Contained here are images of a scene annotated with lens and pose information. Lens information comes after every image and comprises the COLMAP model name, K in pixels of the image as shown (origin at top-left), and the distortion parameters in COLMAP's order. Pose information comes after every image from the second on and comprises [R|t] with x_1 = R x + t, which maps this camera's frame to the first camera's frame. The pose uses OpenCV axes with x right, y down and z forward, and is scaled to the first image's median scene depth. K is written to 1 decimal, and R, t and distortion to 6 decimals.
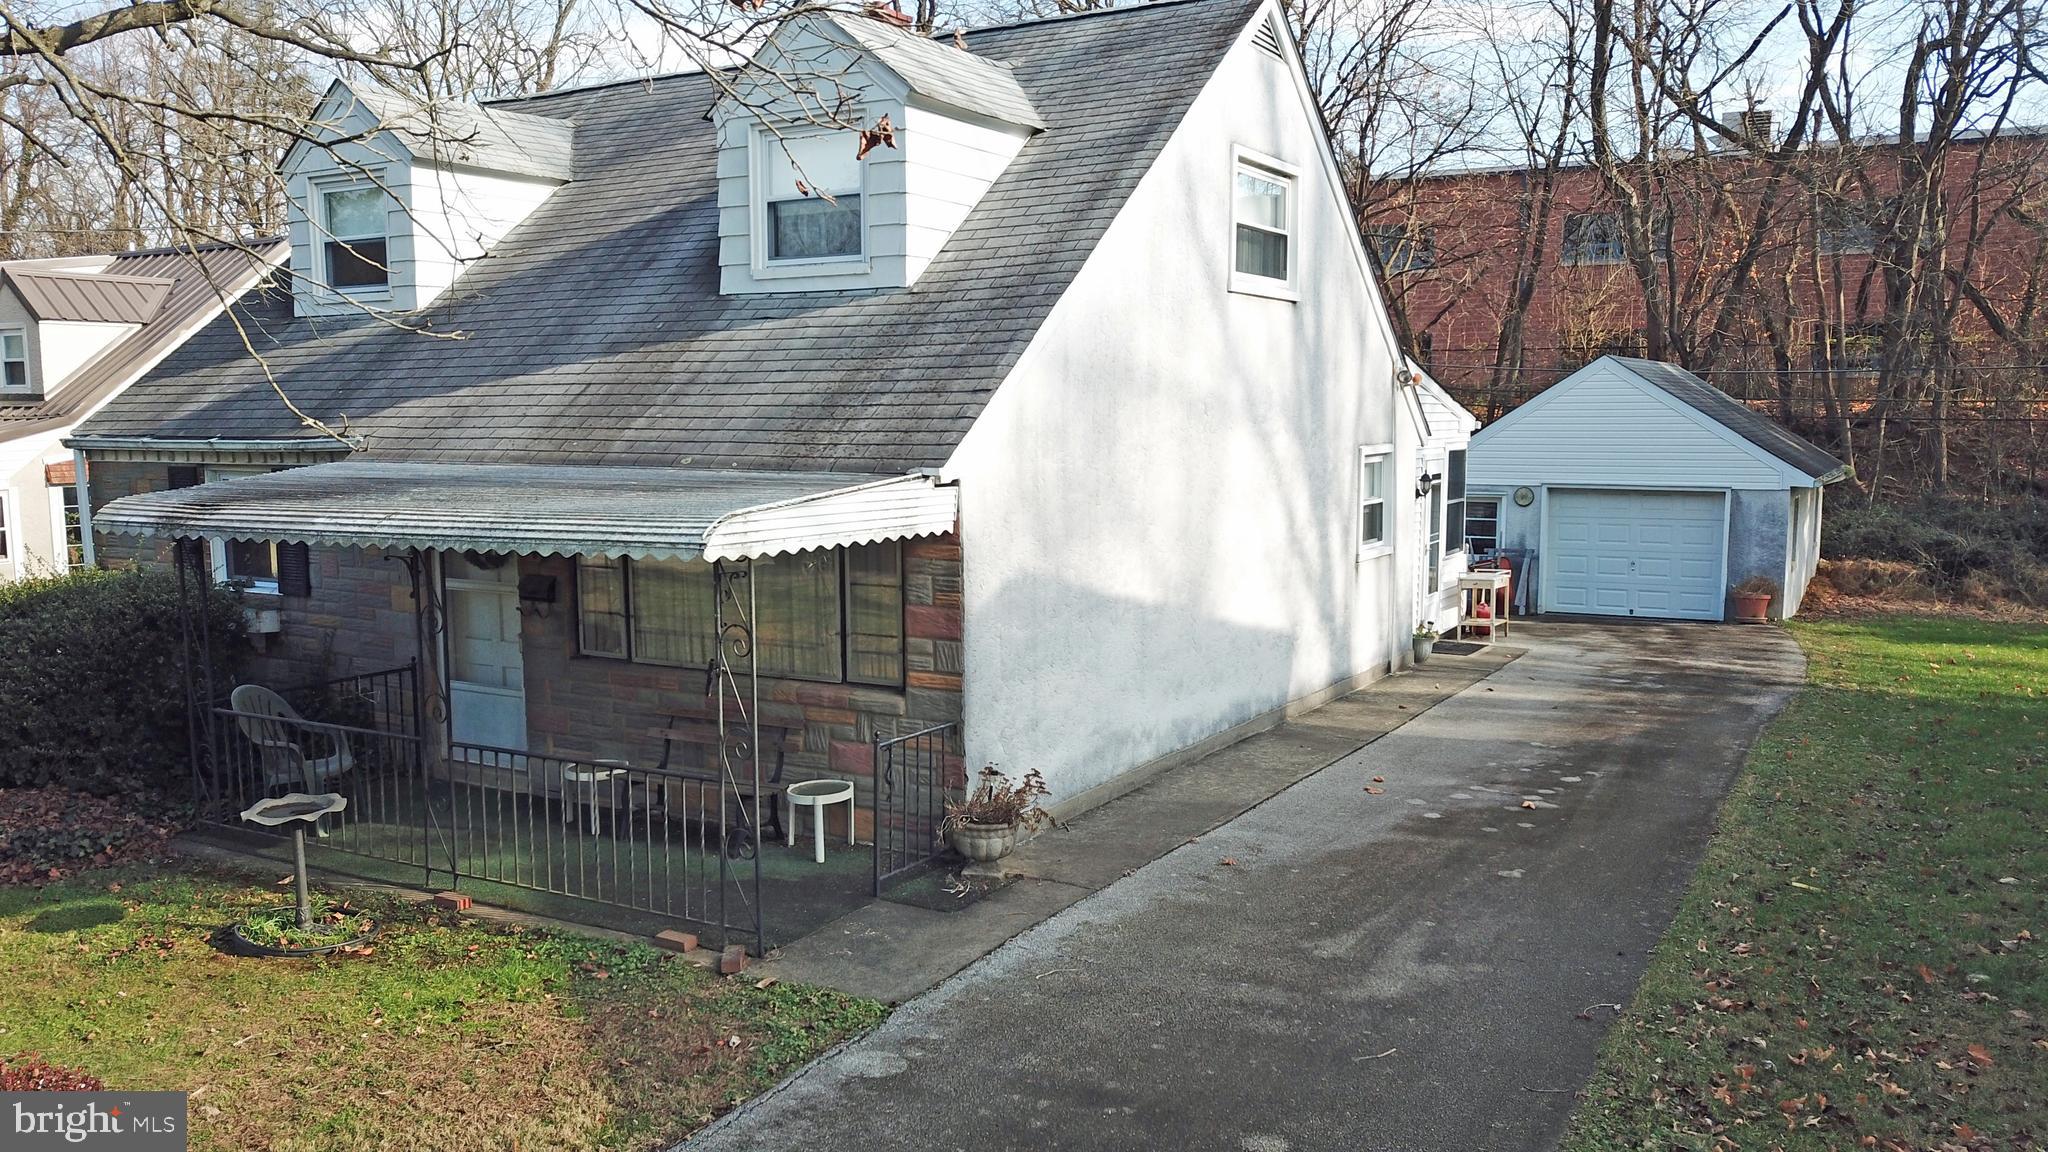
lens RADIAL K [[1581.2, 0, 1010.1], [0, 1581.2, 582.3], [0, 0, 1]] dist [0.013225, 0.007335]
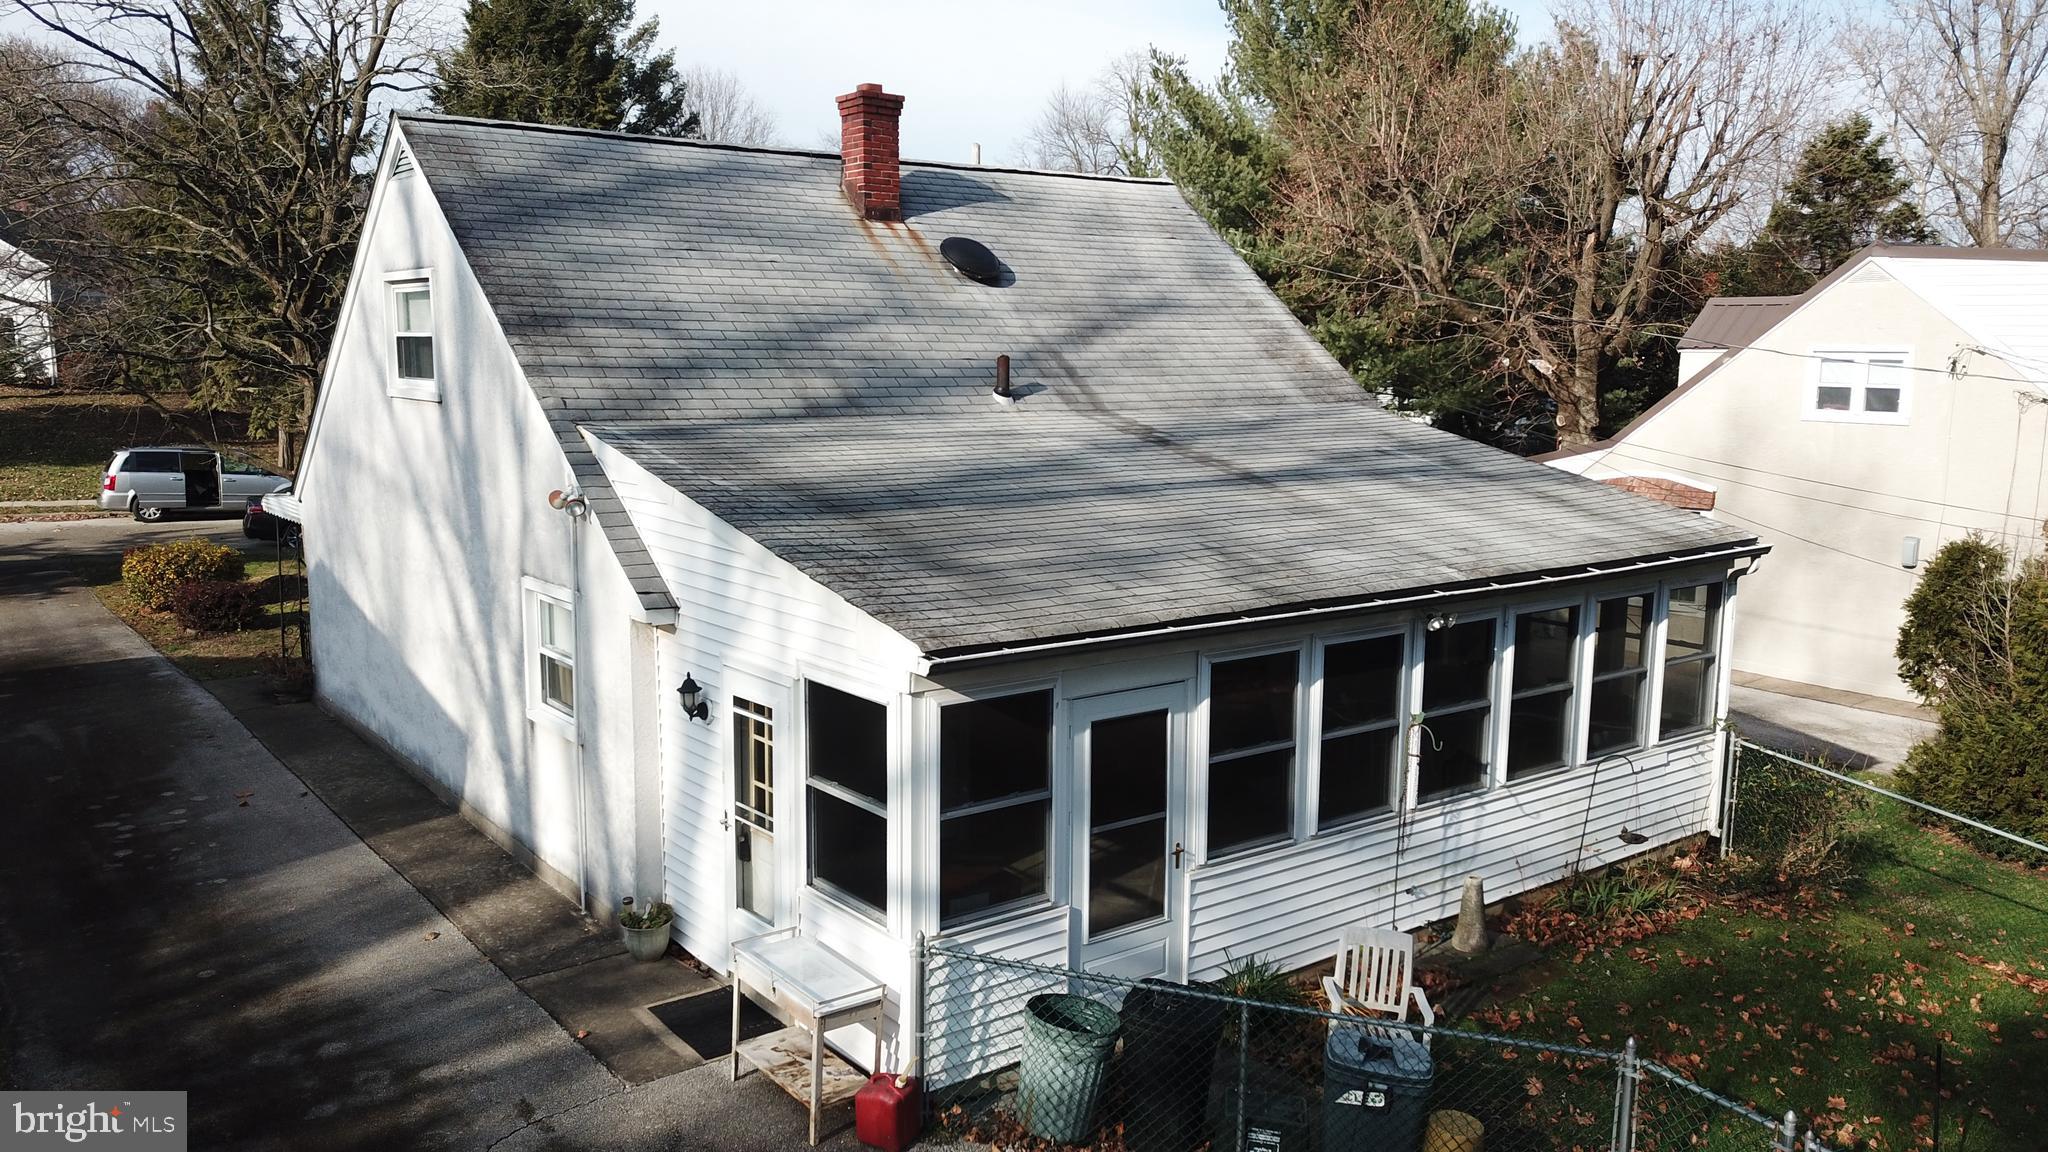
lens RADIAL K [[1581.2, 0, 1015.2], [0, 1581.2, 577.3], [0, 0, 1]] dist [0.013225, 0.007335]
pose [[-0.388554, 0.131249, -0.912031, 0.978458], [-0.112334, 0.975673, 0.188265, -0.301224], [0.914553, 0.175603, -0.364358, 1.734042]]
